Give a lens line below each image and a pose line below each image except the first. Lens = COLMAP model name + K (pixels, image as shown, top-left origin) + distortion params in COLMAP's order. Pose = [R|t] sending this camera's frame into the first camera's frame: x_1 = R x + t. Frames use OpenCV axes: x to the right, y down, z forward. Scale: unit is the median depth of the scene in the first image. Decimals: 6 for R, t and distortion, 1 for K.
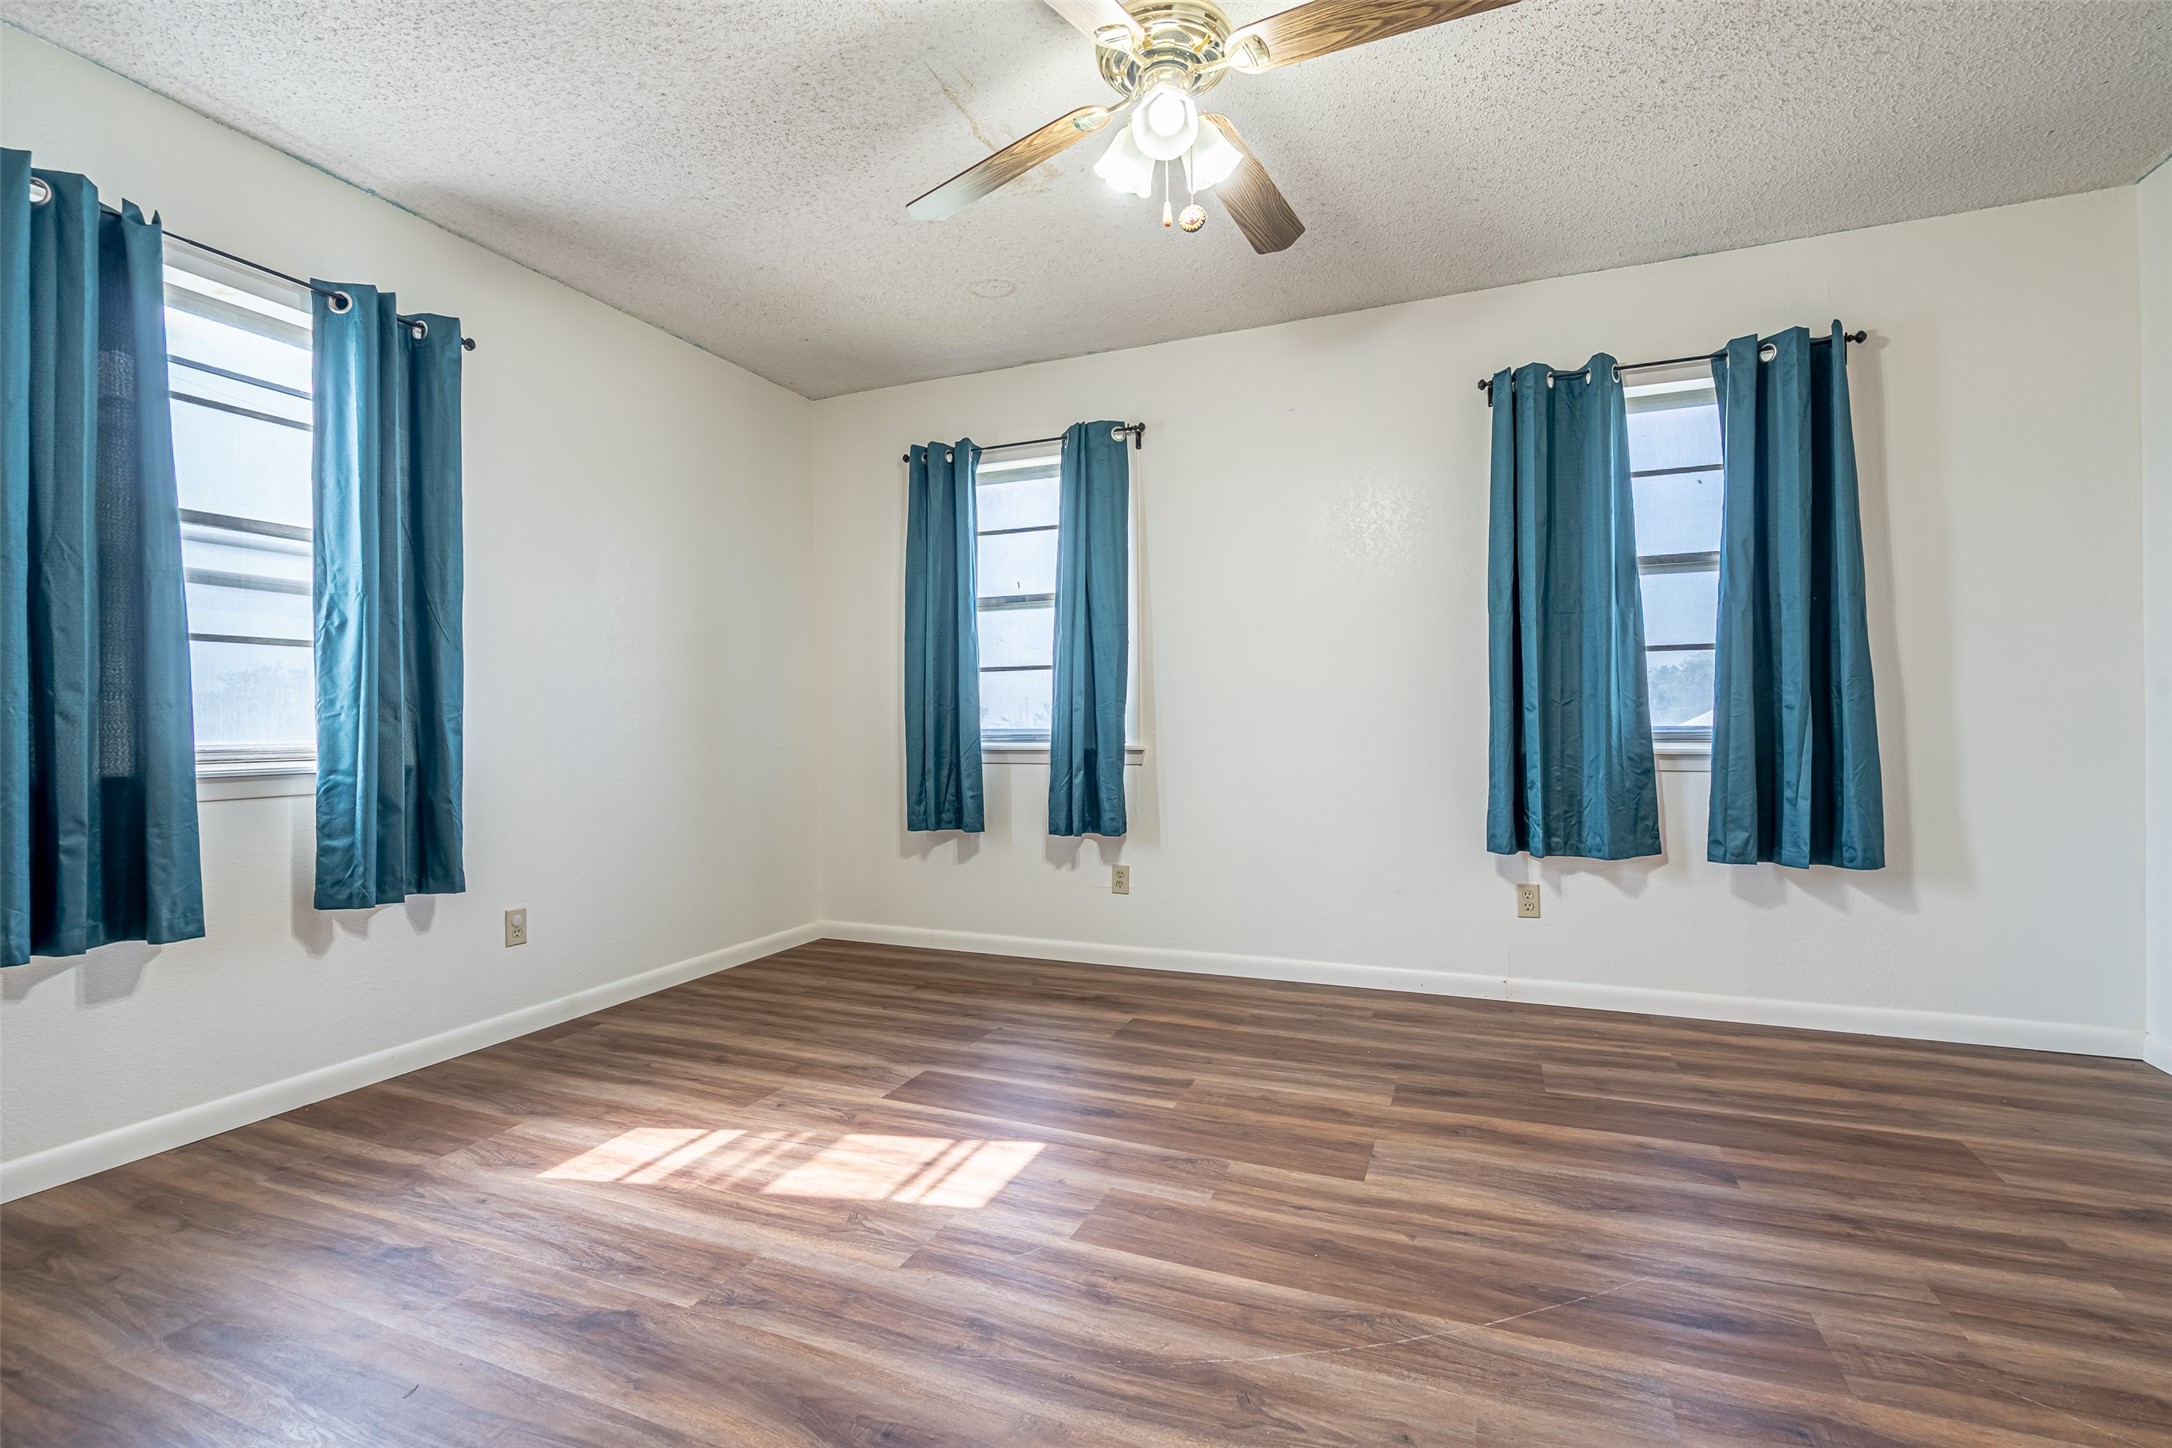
lens RADIAL K [[988.4, 0, 1090.2], [0, 988.4, 719.4], [0, 0, 1]] dist [-0.002542, 0.000829]
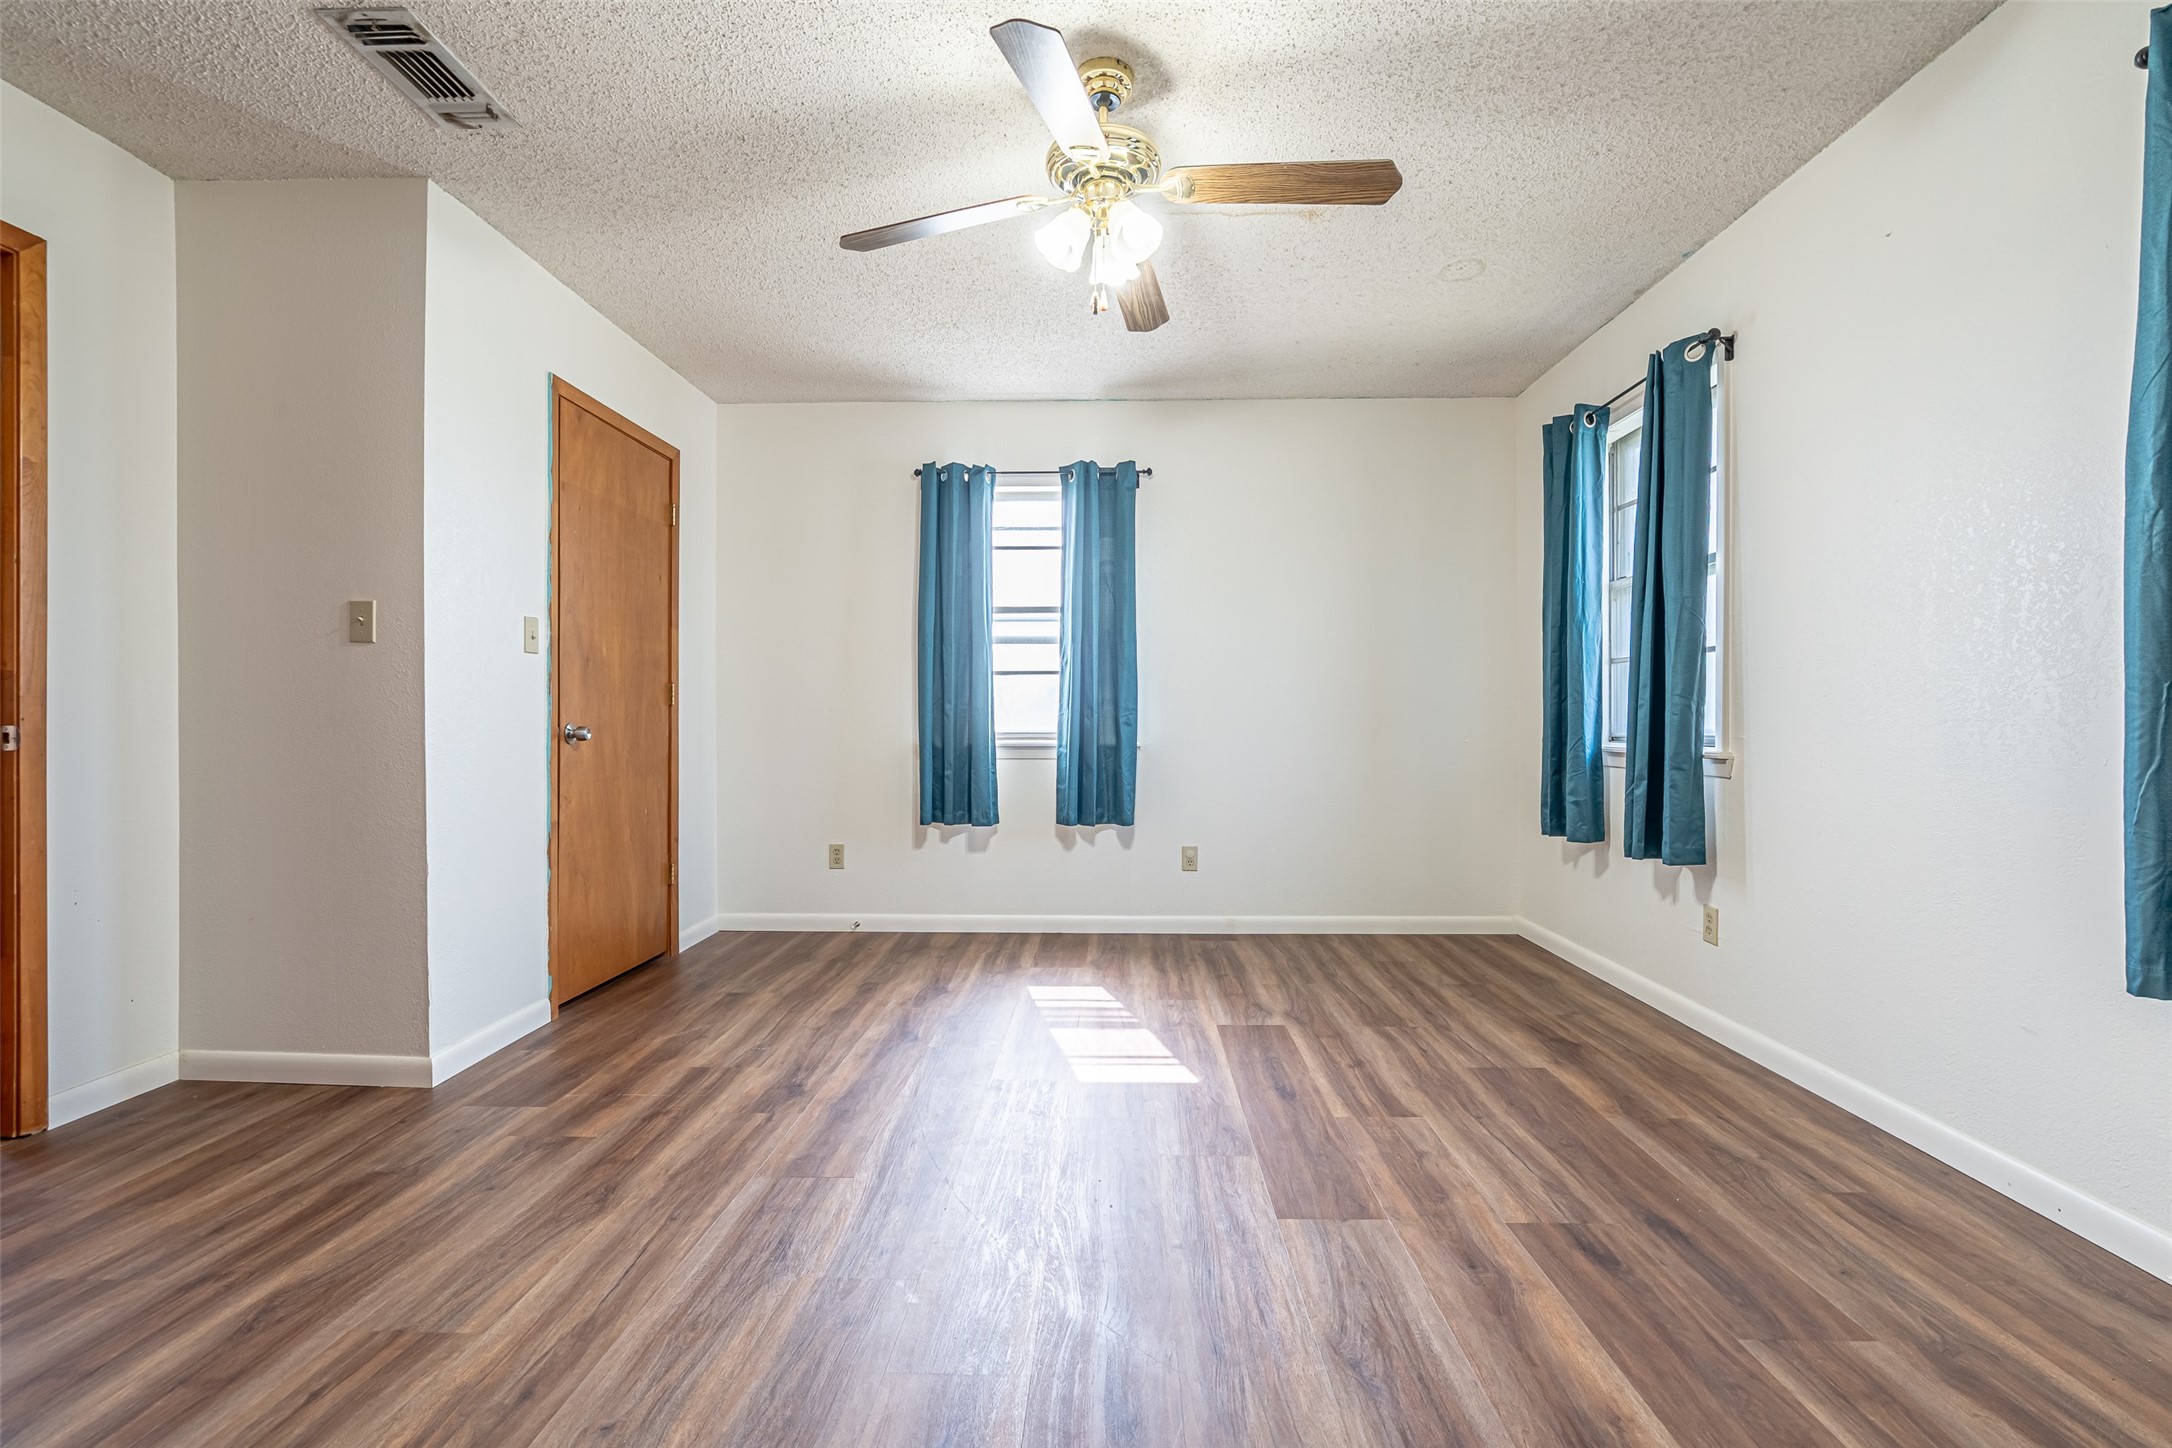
lens RADIAL K [[988.4, 0, 1080.4], [0, 988.4, 733.5], [0, 0, 1]] dist [-0.002542, 0.000829]
pose [[0.344699, 0.020226, -0.938495, 0.801691], [0.002077, 0.999749, 0.022309, -0.008476], [0.938711, -0.009640, 0.344570, 0.377433]]
